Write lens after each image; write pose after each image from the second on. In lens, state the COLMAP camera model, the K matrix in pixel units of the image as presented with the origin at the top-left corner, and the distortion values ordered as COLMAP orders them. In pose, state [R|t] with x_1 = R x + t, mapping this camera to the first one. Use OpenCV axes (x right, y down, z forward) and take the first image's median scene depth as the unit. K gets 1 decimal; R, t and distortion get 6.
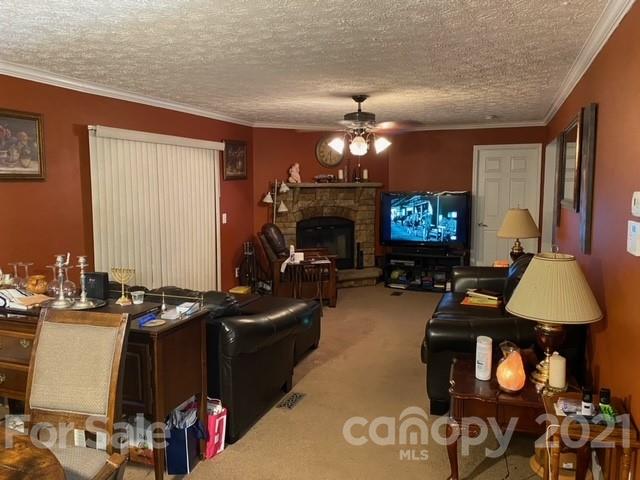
lens RADIAL K [[487.1, 0, 323.3], [0, 487.1, 232.3], [0, 0, 1]] dist [0.042640, -0.046087]
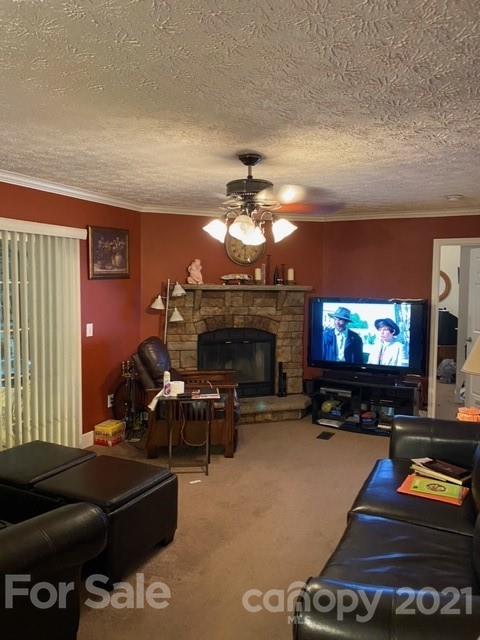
lens RADIAL K [[492.7, 0, 241.1], [0, 492.7, 308.1], [0, 0, 1]] dist [0.008720, -0.001981]
pose [[0.995673, 0.019791, -0.090793, 0.086355], [-0.024413, 0.998447, -0.050084, -0.026242], [0.089660, 0.052084, 0.994610, 0.231551]]
